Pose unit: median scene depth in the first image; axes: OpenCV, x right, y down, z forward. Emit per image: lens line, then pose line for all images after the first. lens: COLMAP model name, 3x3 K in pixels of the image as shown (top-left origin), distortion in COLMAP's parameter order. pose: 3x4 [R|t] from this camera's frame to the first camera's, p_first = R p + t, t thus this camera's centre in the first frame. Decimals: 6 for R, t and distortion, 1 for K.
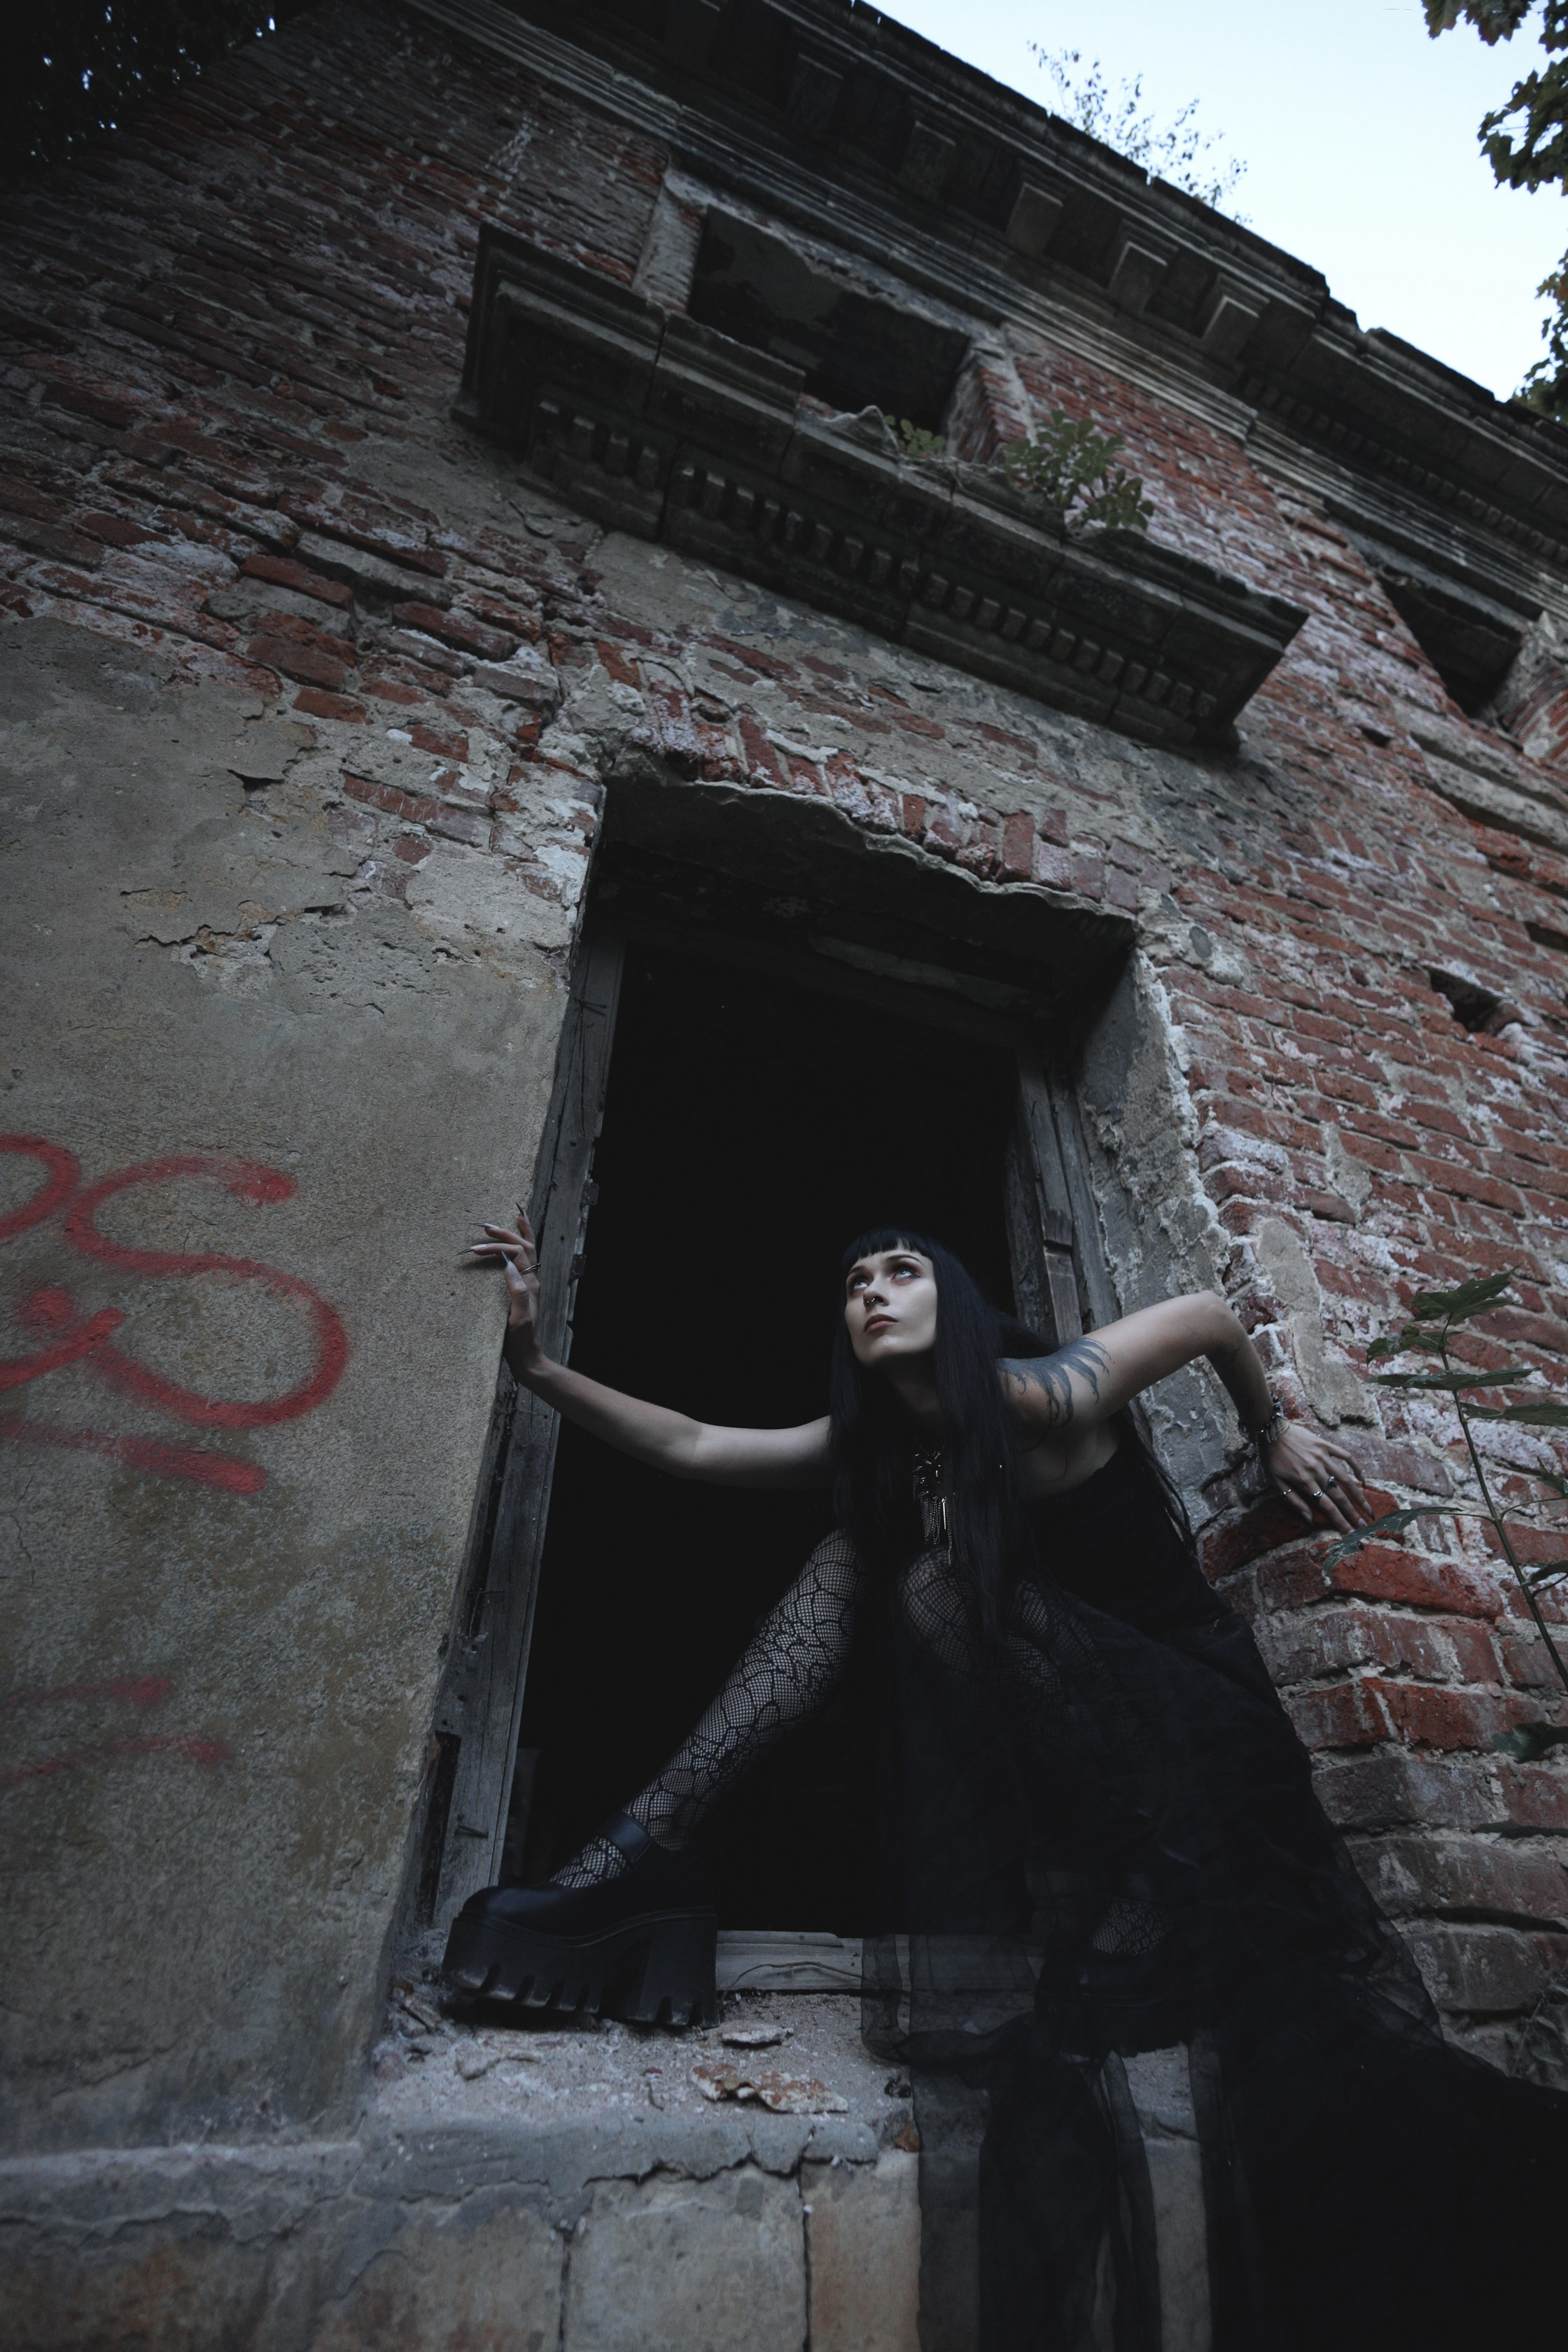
lens RADIAL K [[1116.0, 0, 793.0], [0, 1116.0, 1186.5], [0, 0, 1]] dist [0.017545, -0.010151]
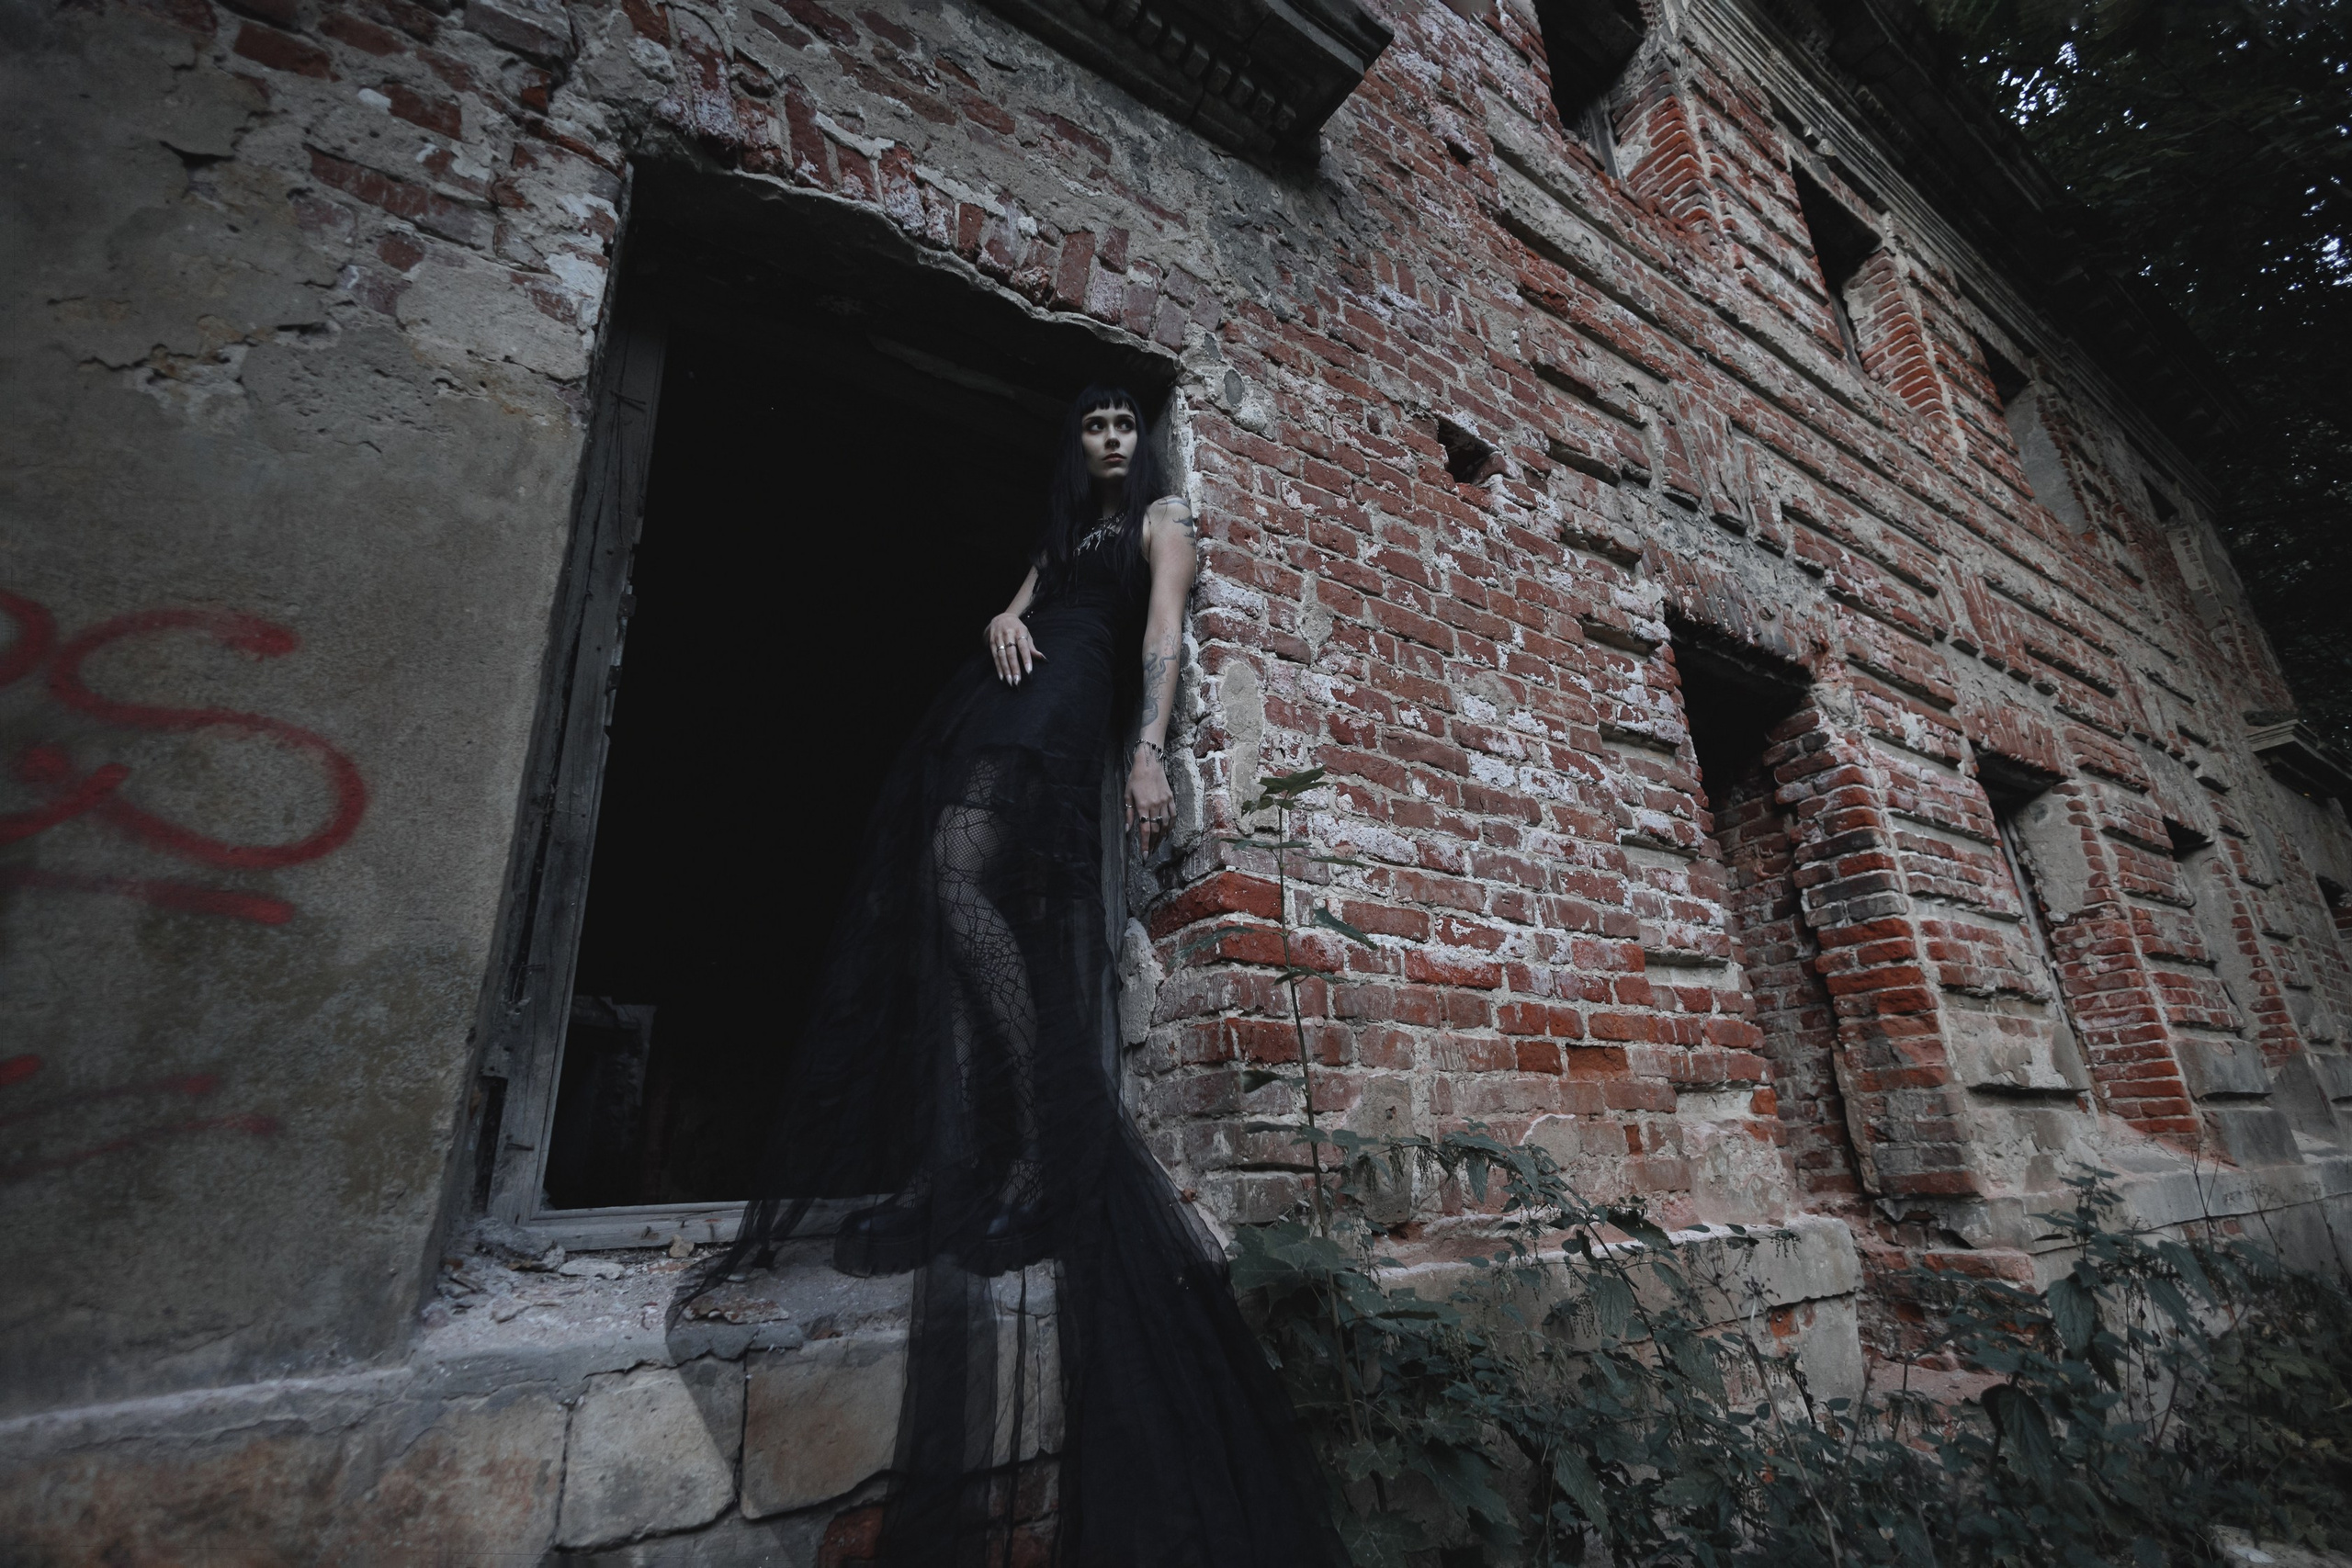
lens RADIAL K [[1100.1, 0, 1169.6], [0, 1100.1, 785.0], [0, 0, 1]] dist [0.043558, -0.011940]
pose [[0.976941, 0.033838, 0.210809, 0.114829], [-0.090579, 0.959790, 0.265704, -0.168440], [-0.193342, -0.278672, 0.940724, -0.168975]]
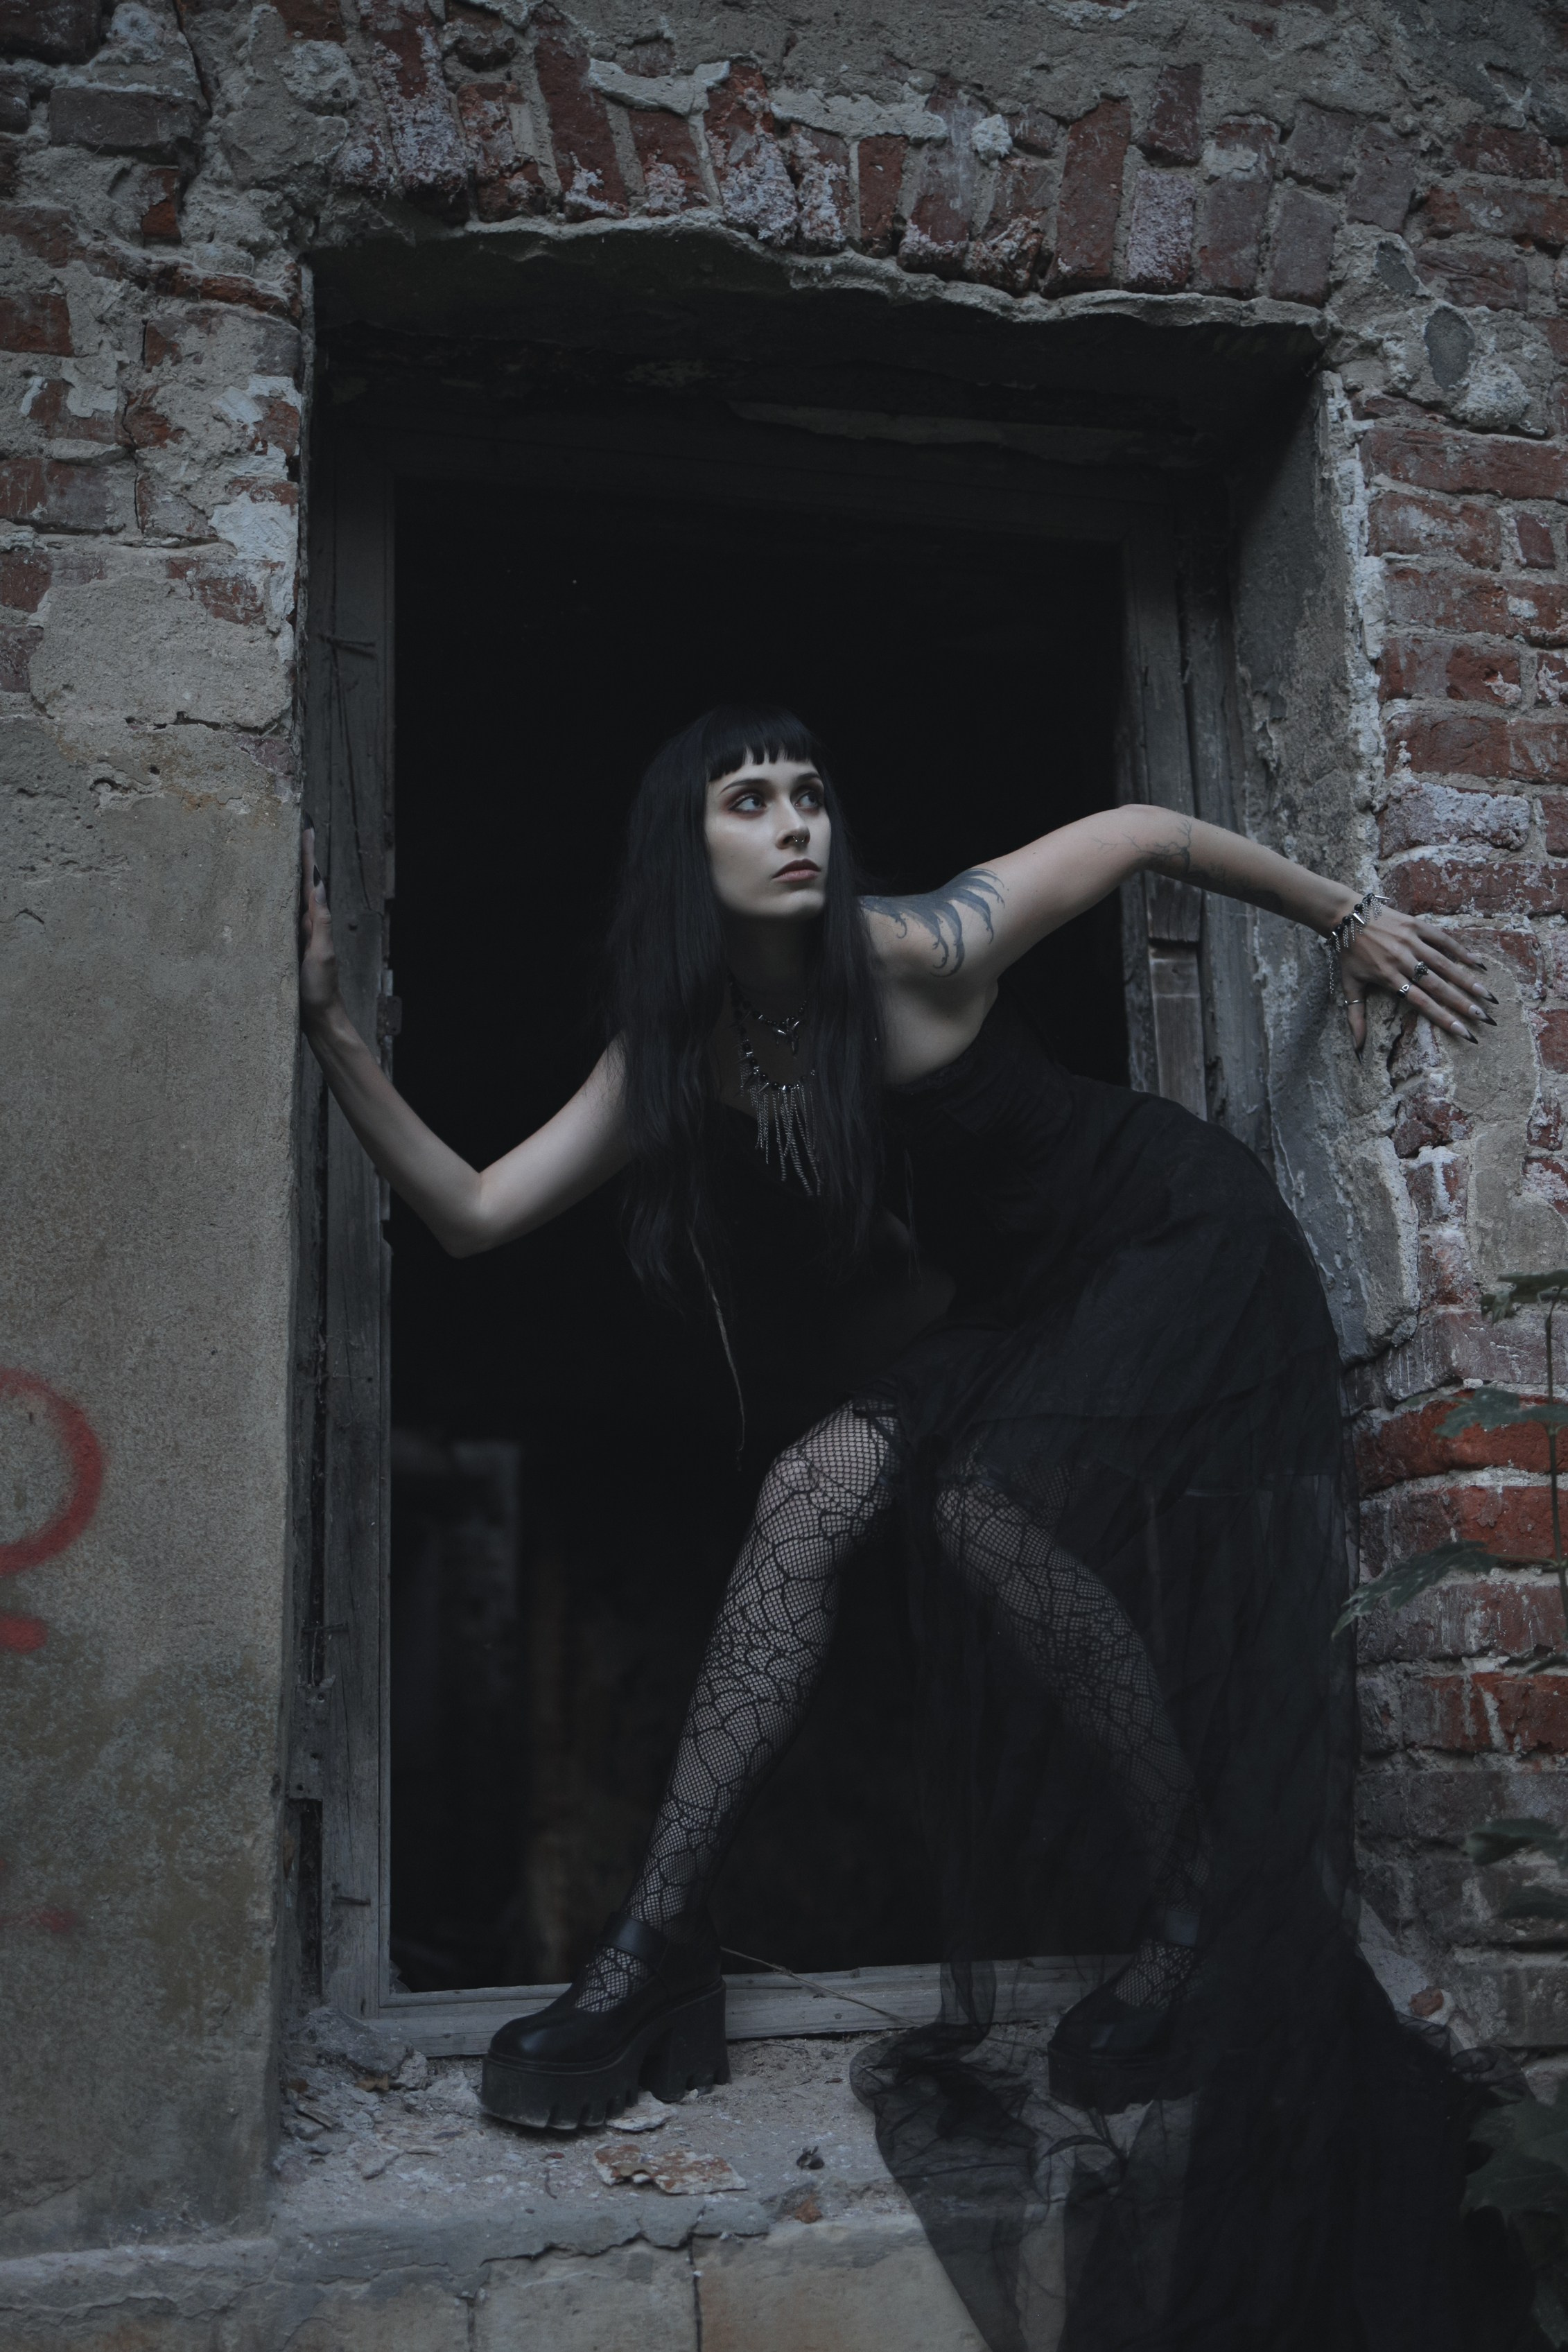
lens RADIAL K [[2484.2, 0, 732.9], [0, 2484.2, 1172.8], [0, 0, 1]] dist [0.049430, -0.152243]
pose [[0.990768, -0.061111, -0.121014, 0.197388], [0.103684, 0.916664, 0.385974, -0.471950], [0.087341, -0.394958, 0.914538, -0.367467]]
